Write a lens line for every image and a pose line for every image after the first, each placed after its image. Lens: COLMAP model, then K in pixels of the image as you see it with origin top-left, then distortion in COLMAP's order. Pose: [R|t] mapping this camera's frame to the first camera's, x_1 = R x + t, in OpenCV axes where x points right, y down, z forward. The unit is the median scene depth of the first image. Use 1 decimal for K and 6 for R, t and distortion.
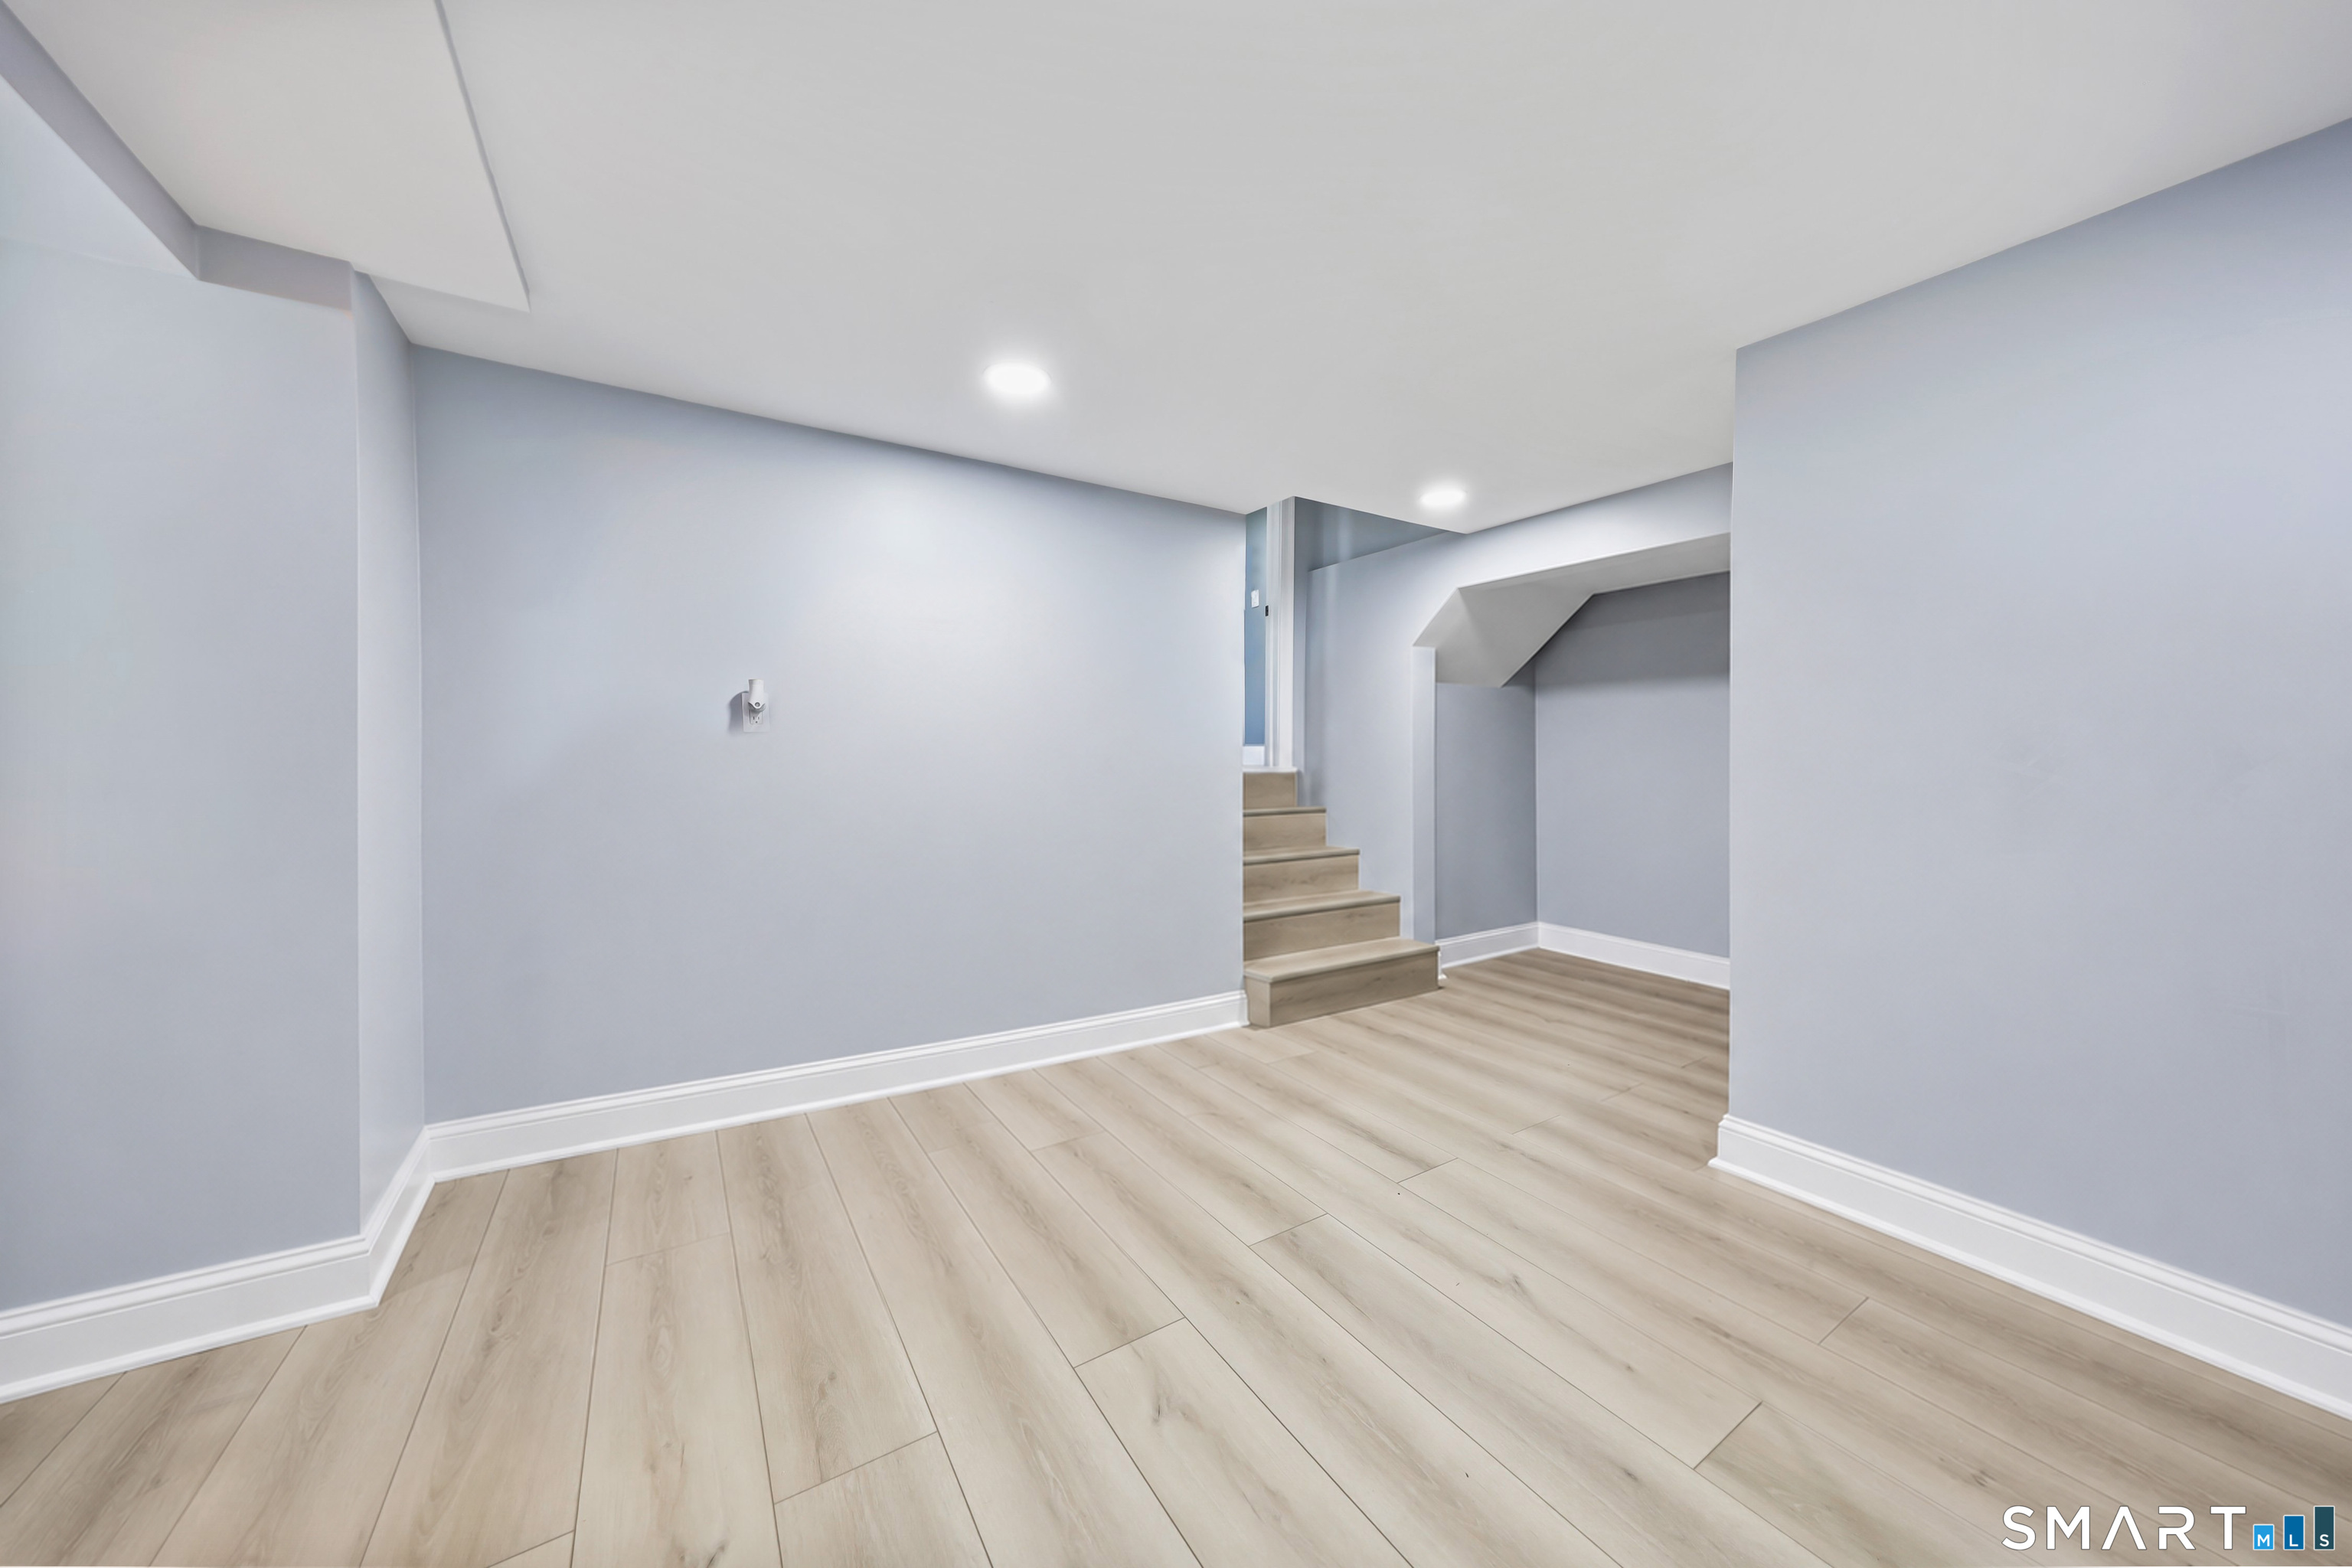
lens RADIAL K [[794.0, 0, 1176.0], [0, 794.0, 784.0], [0, 0, 1]] dist [0.000432, 0.000004]
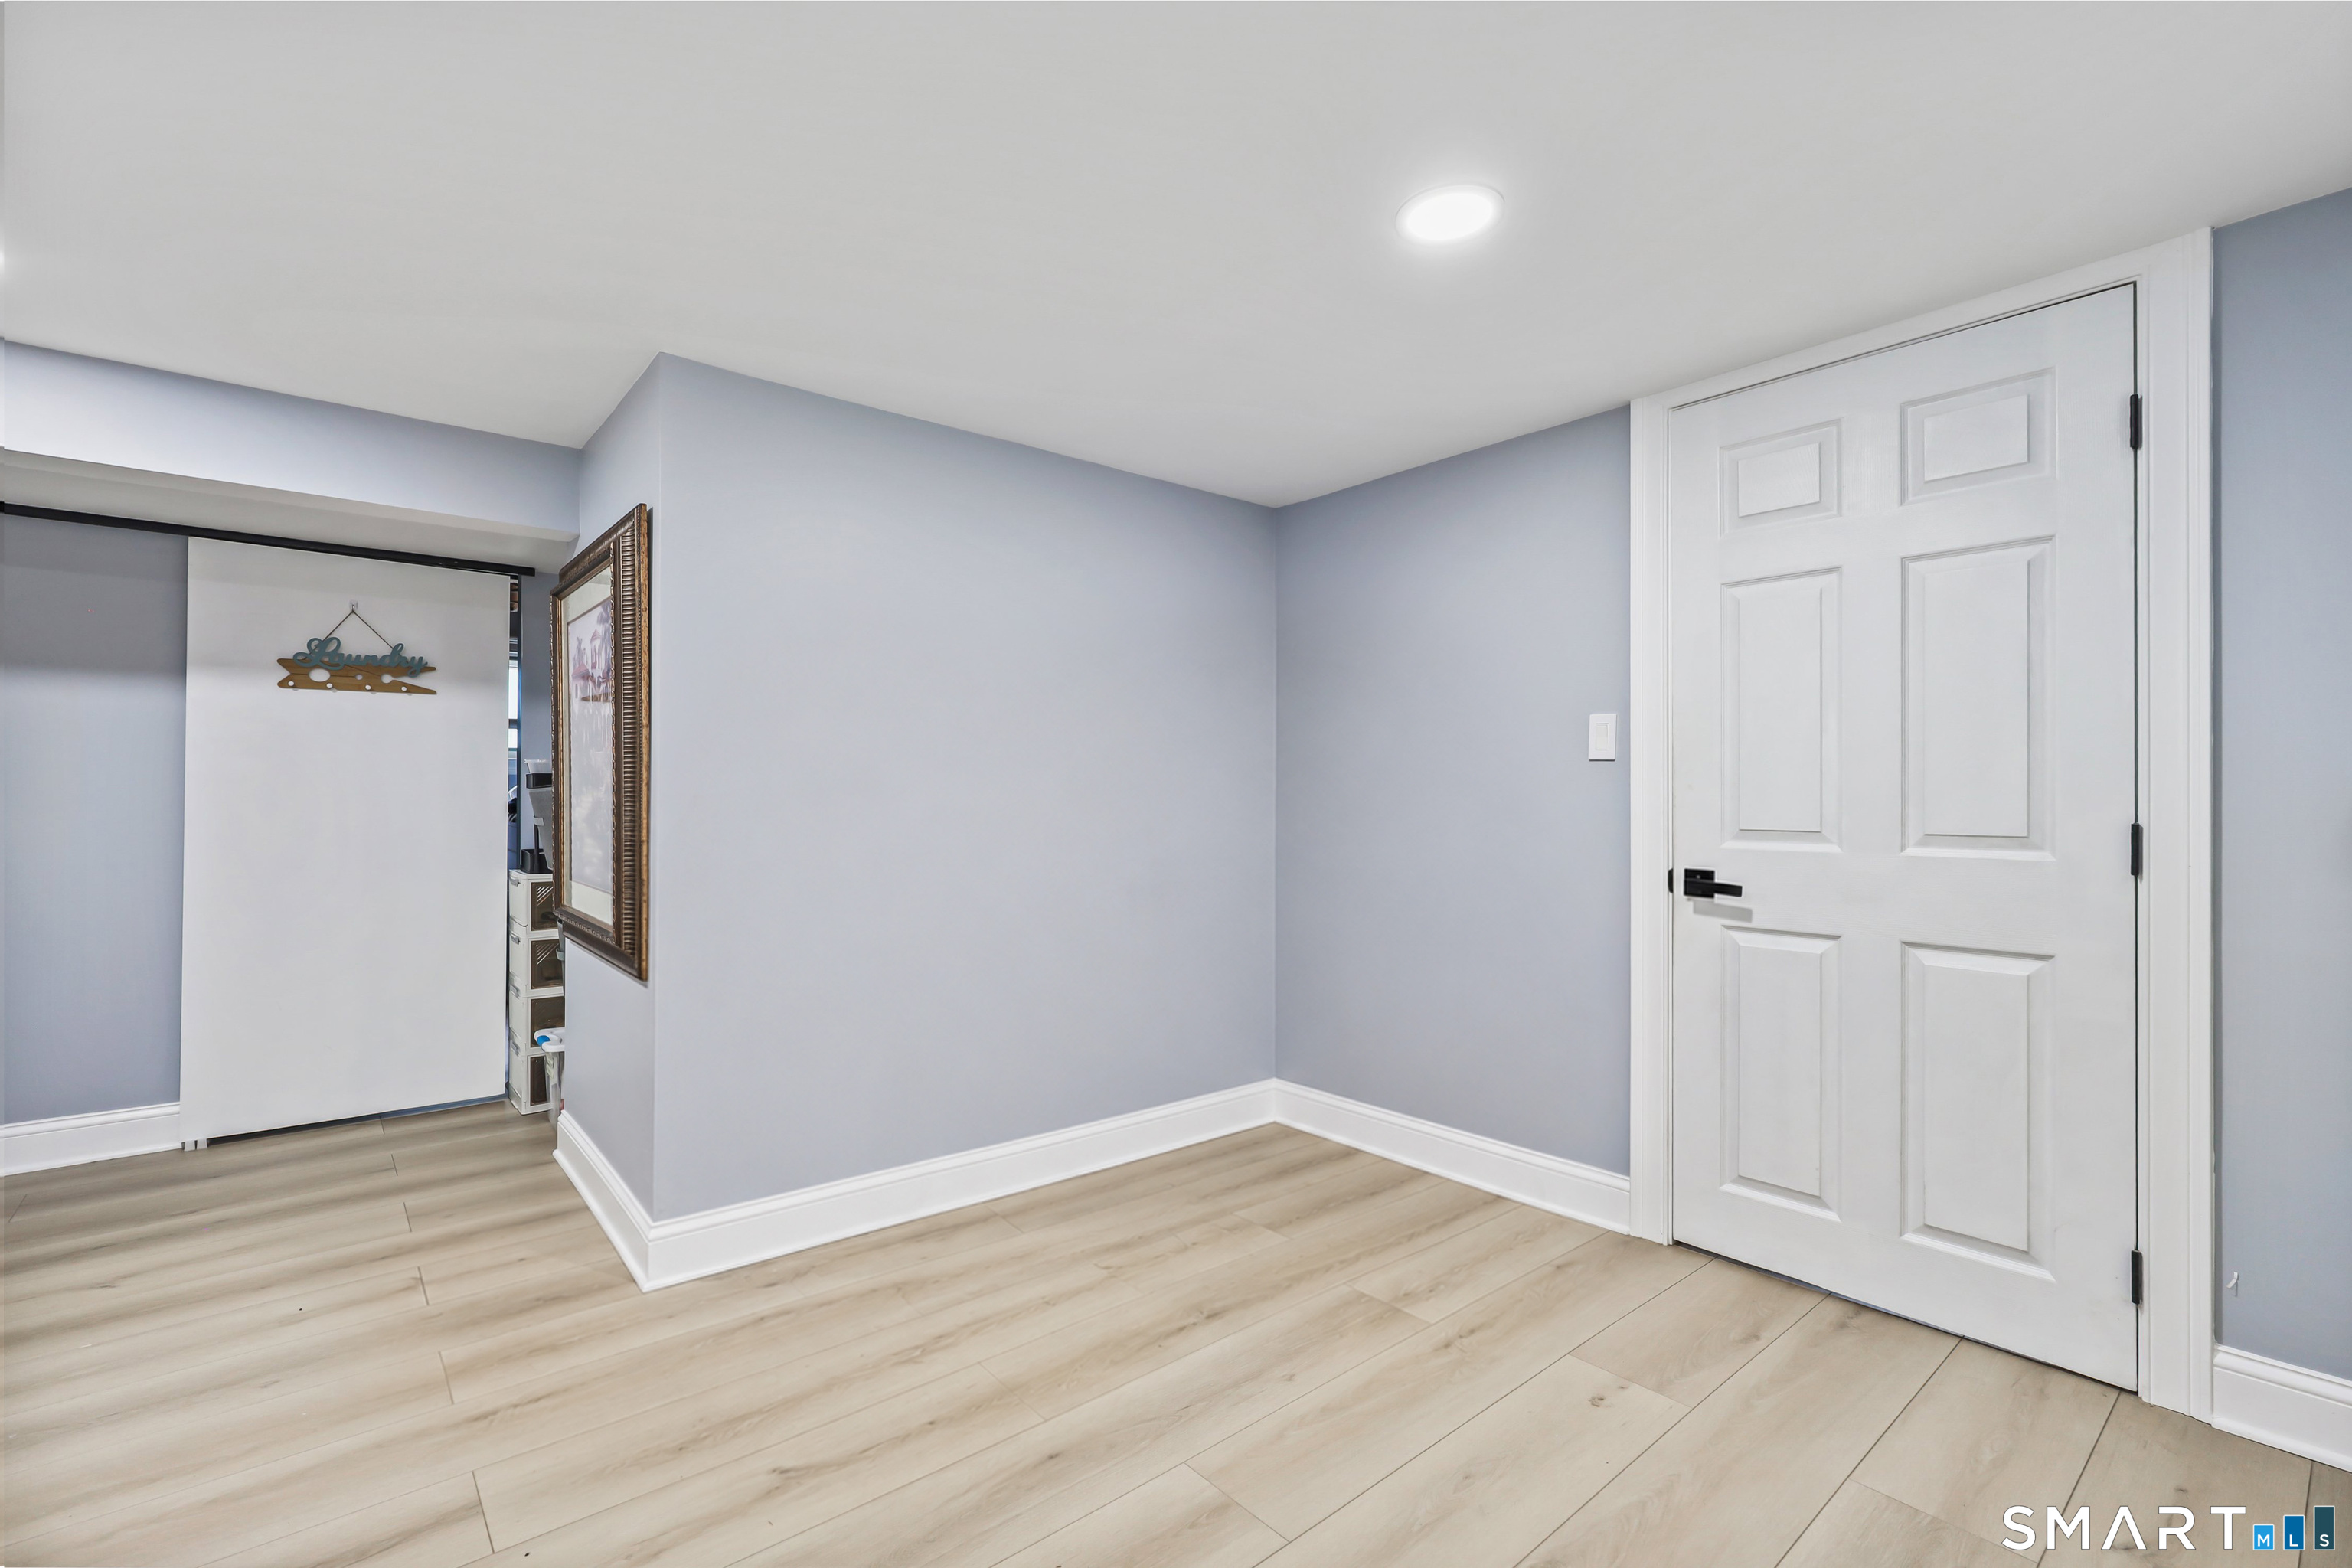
lens RADIAL K [[1022.4, 0, 1176.0], [0, 1022.4, 784.0], [0, 0, 1]] dist [0.000155, 0.000018]
pose [[-0.139061, 0.000089, 0.990284, -0.471286], [0.022577, 0.999740, 0.003080, -0.043378], [-0.990026, 0.022786, -0.139027, 0.536417]]
